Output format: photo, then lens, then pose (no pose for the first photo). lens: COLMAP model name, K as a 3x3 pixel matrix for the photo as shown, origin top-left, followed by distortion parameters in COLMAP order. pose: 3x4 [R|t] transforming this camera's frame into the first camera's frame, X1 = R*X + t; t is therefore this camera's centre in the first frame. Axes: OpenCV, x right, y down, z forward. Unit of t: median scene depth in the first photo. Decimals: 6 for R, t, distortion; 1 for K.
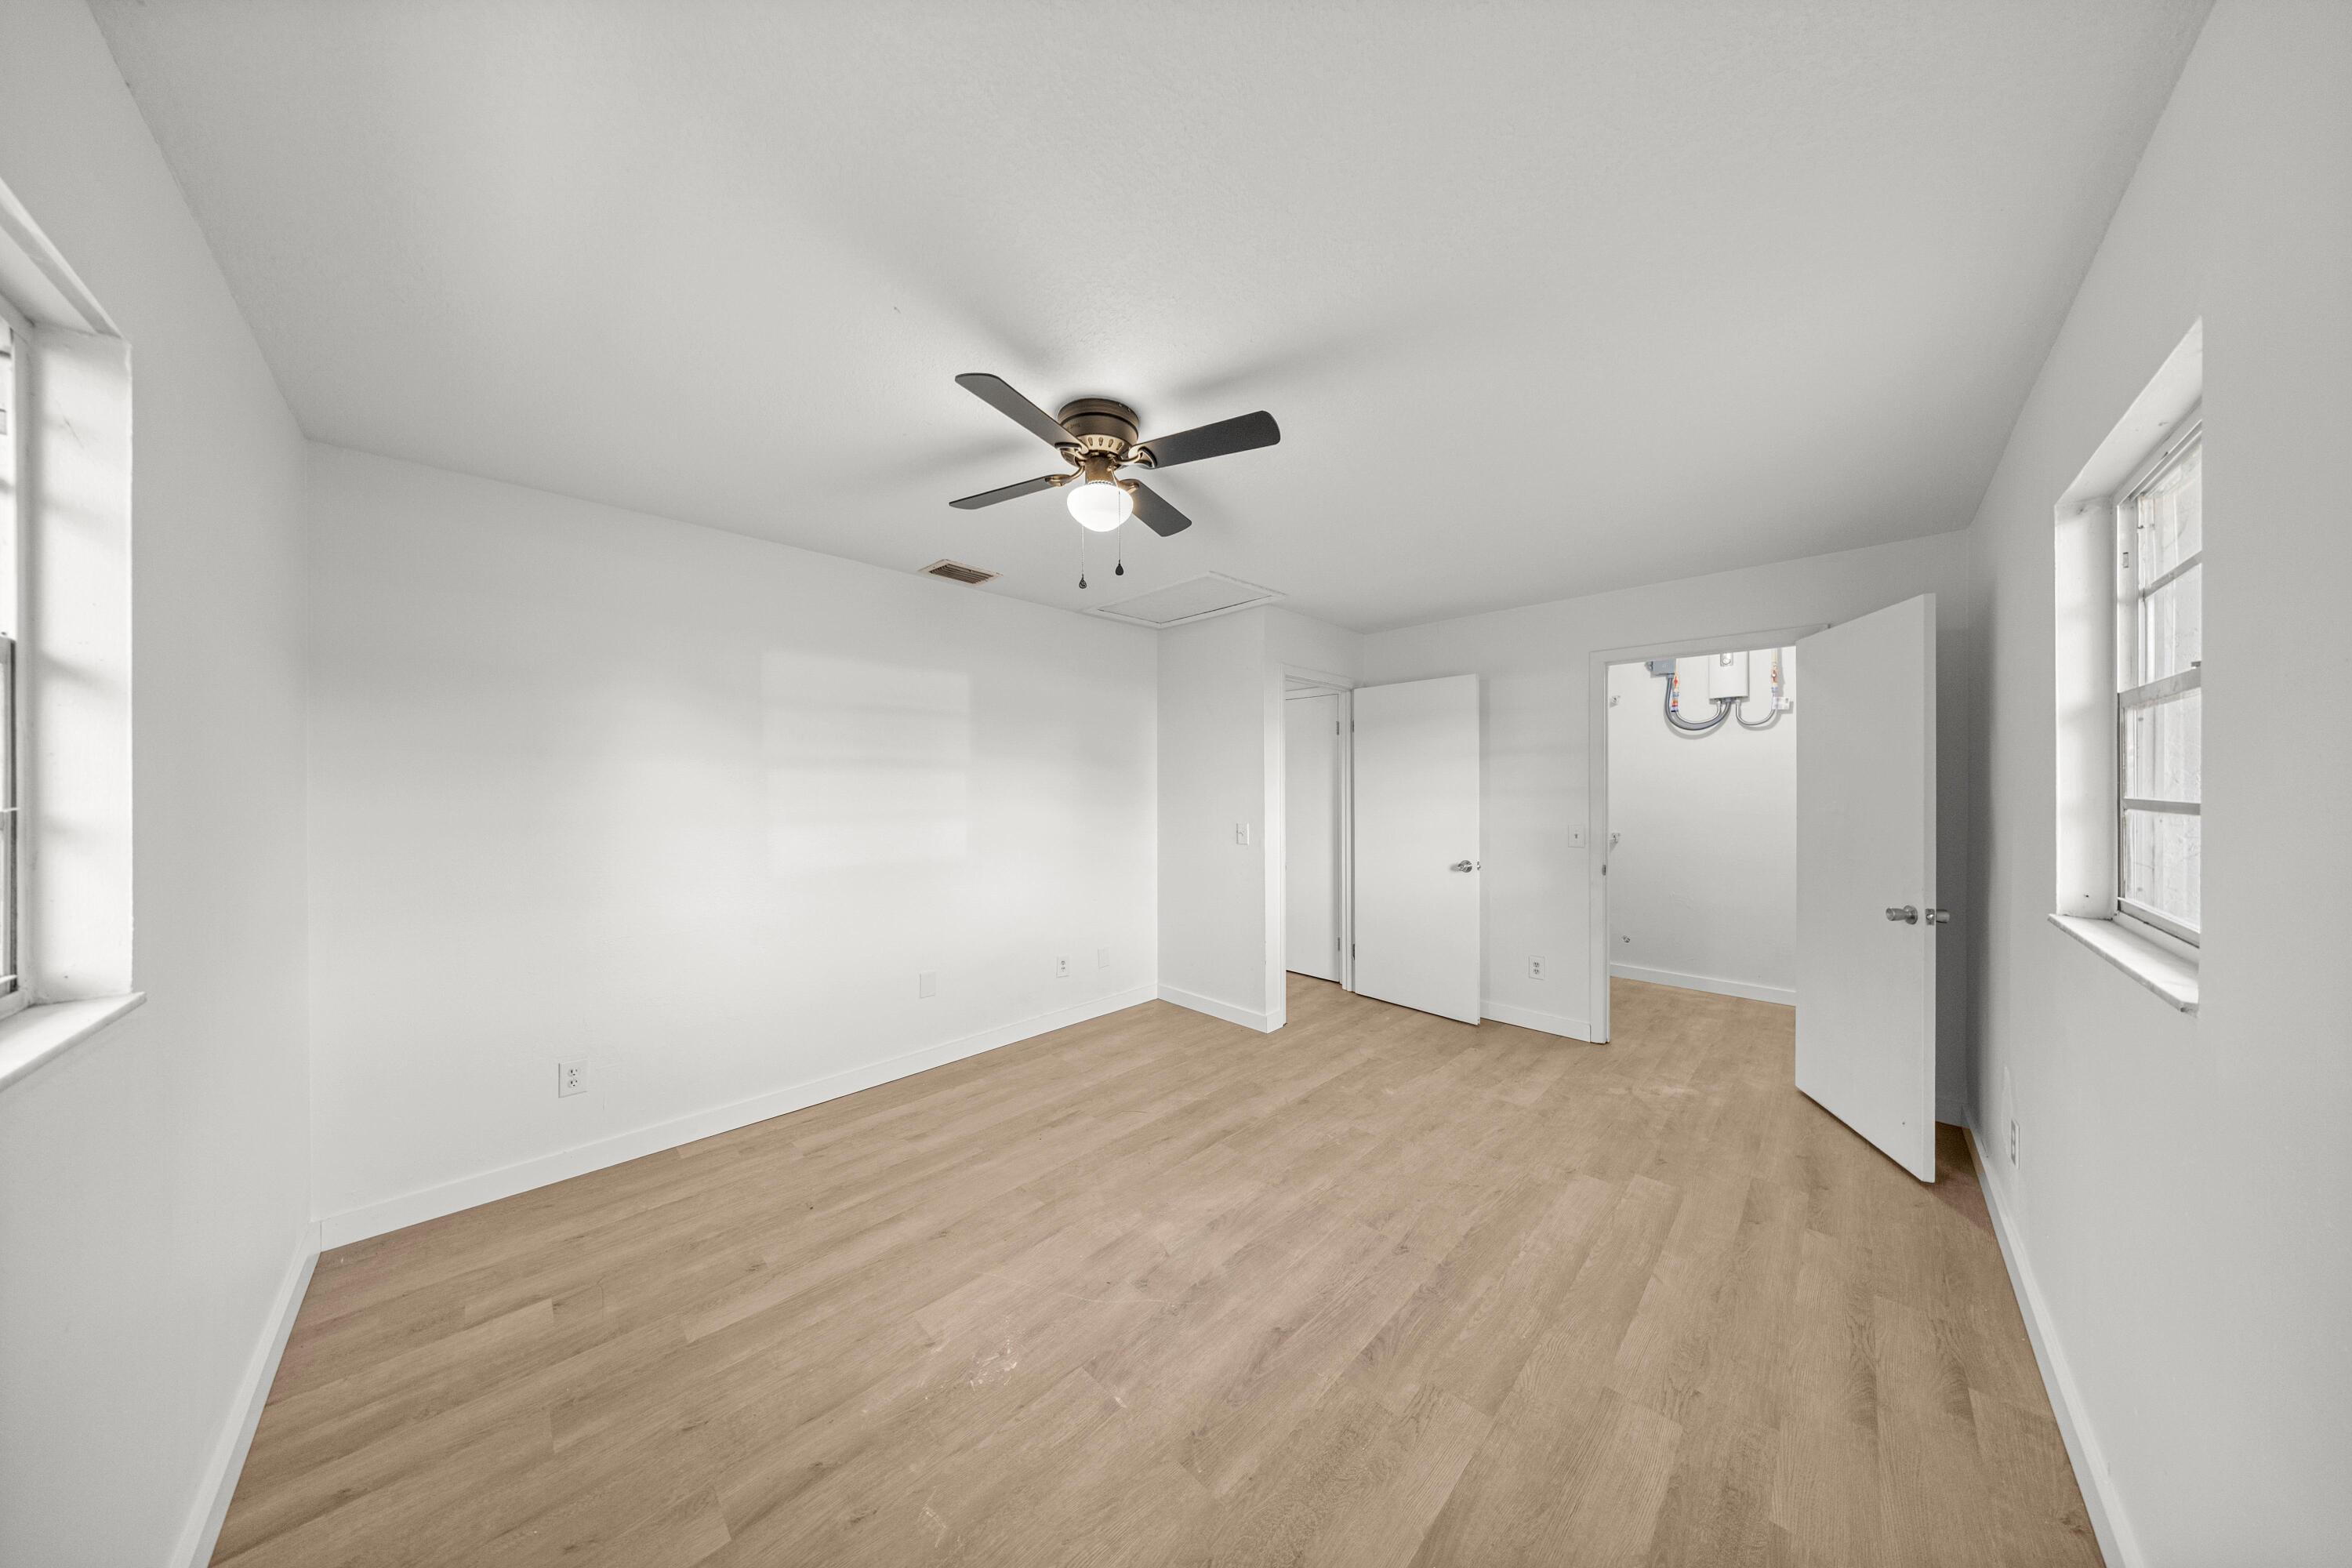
lens RADIAL K [[693.2, 0, 1178.1], [0, 693.2, 781.9], [0, 0, 1]] dist [0.000236, -0.000038]
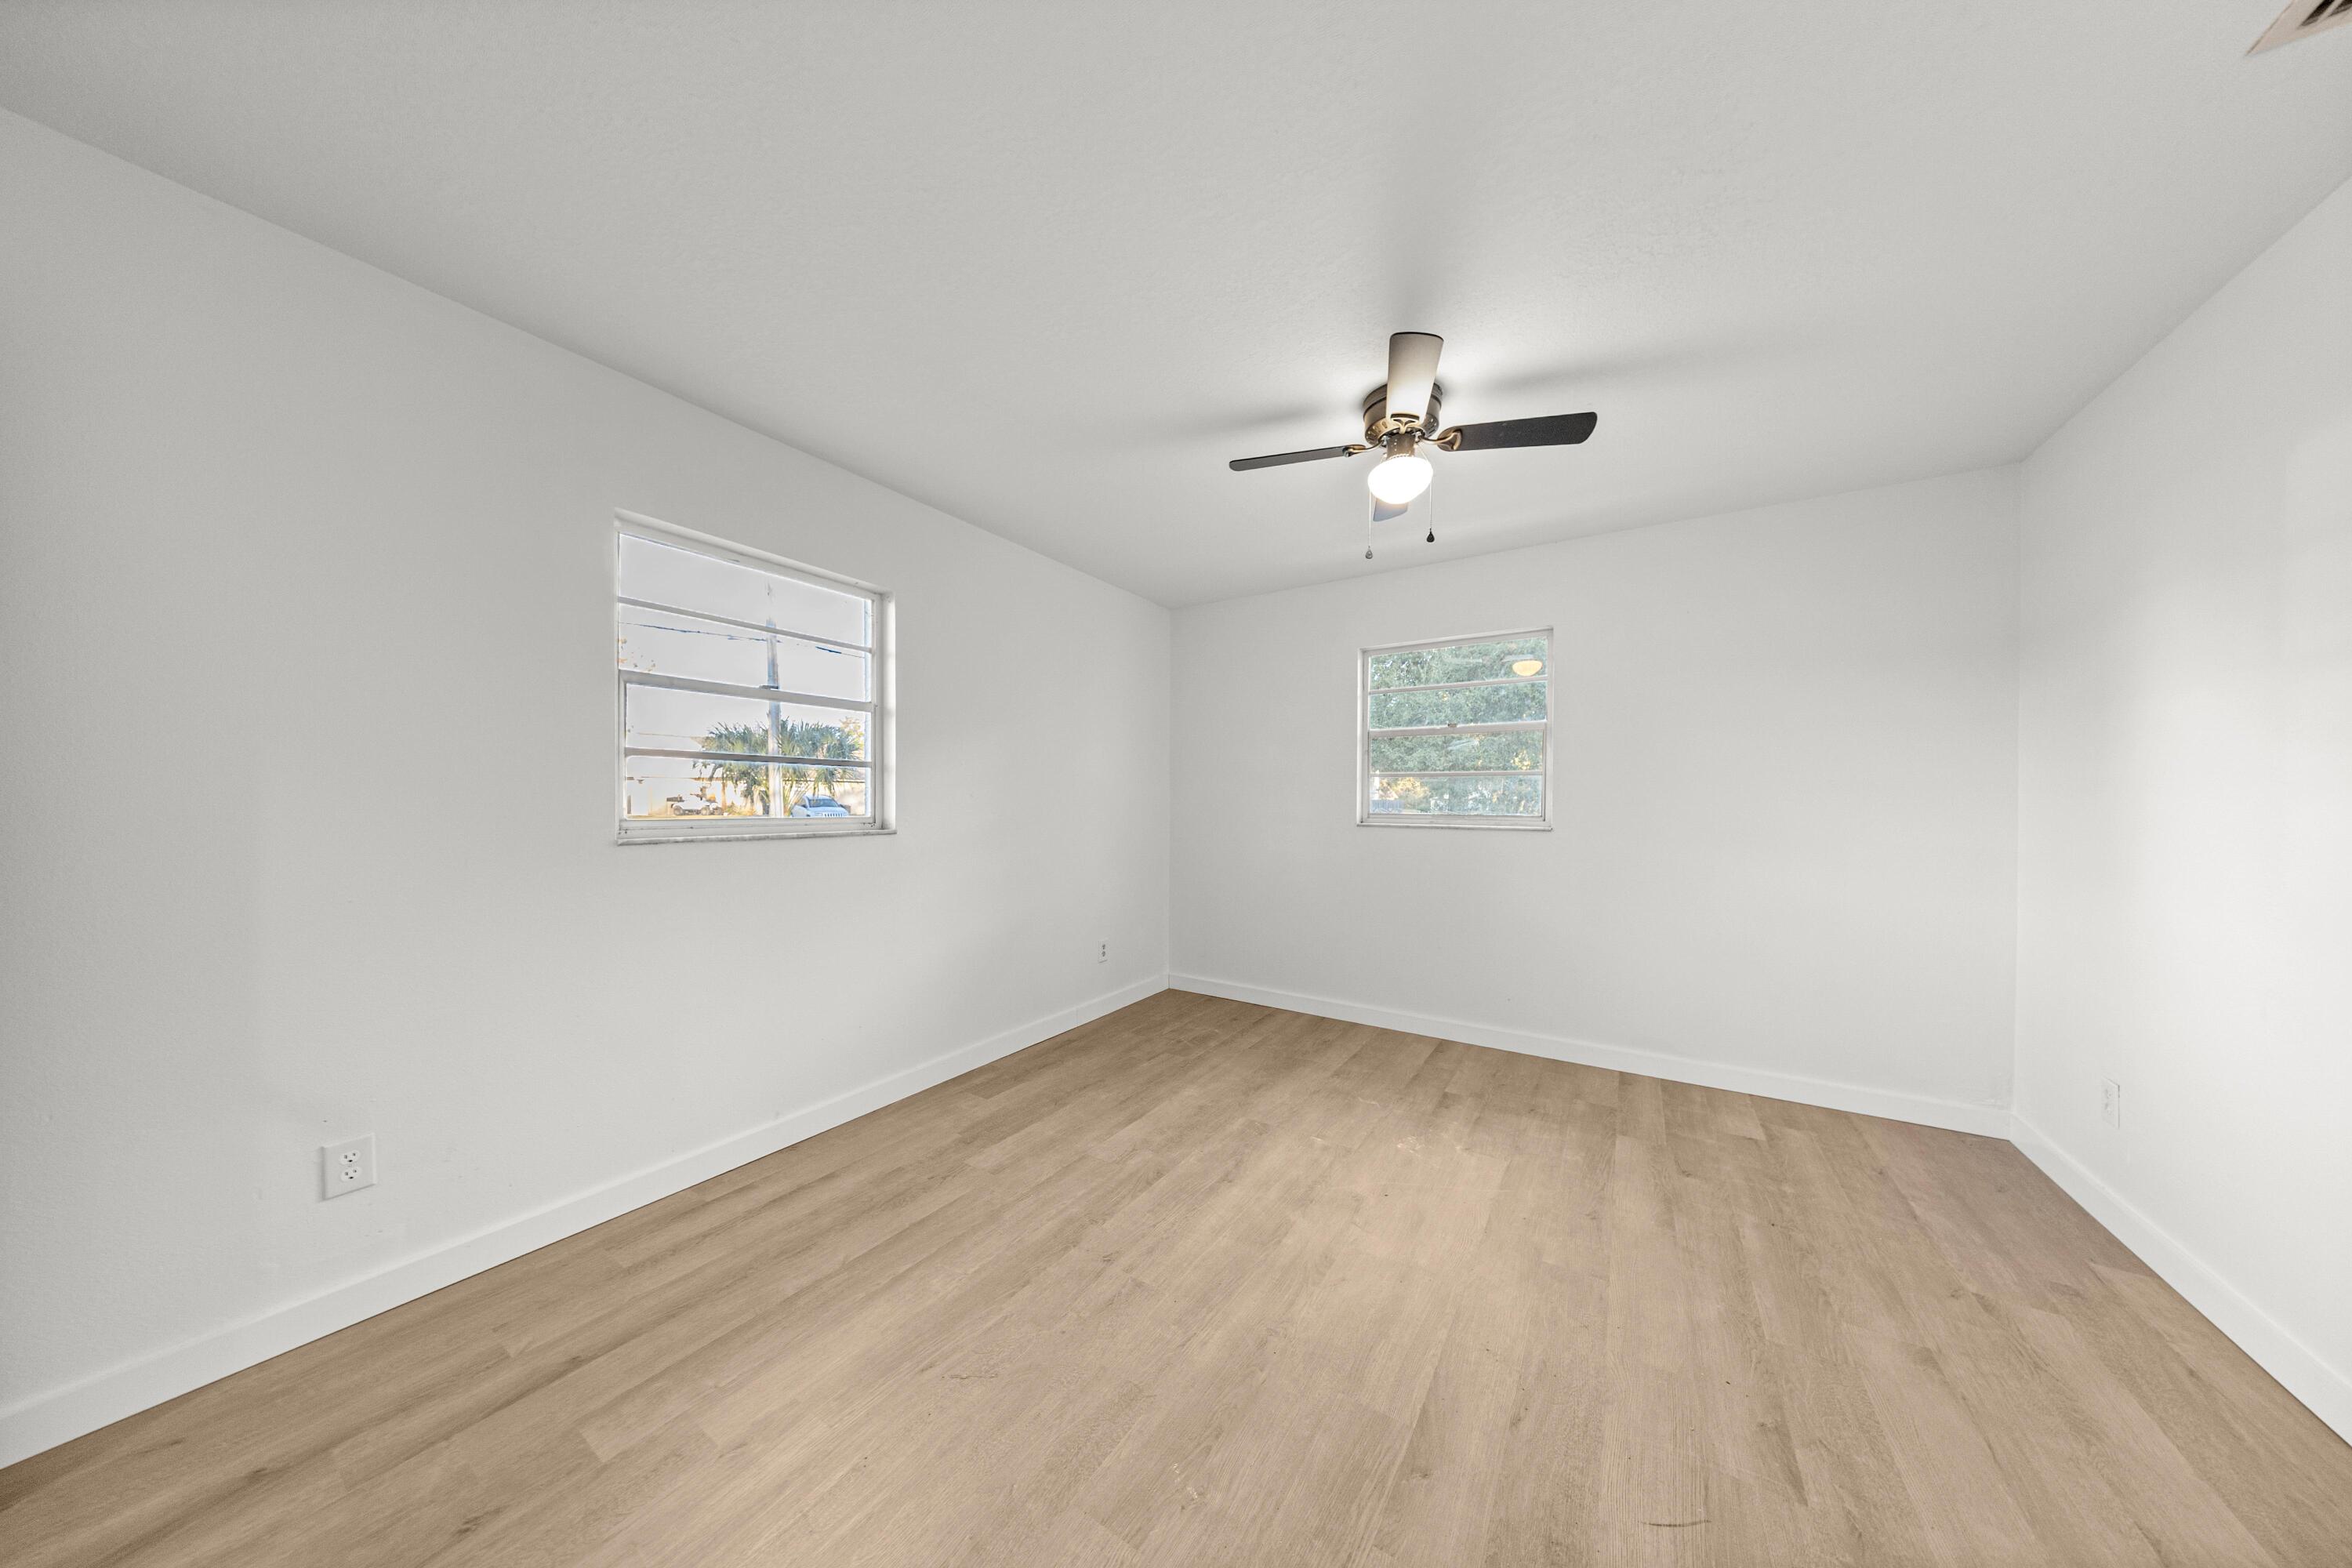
lens RADIAL K [[693.2, 0, 1178.1], [0, 693.2, 781.9], [0, 0, 1]] dist [0.000236, -0.000038]
pose [[-0.977641, -0.008704, -0.210102, 0.448296], [-0.001260, 0.999368, -0.035537, 0.107341], [0.210279, -0.034477, -0.977033, 1.986327]]
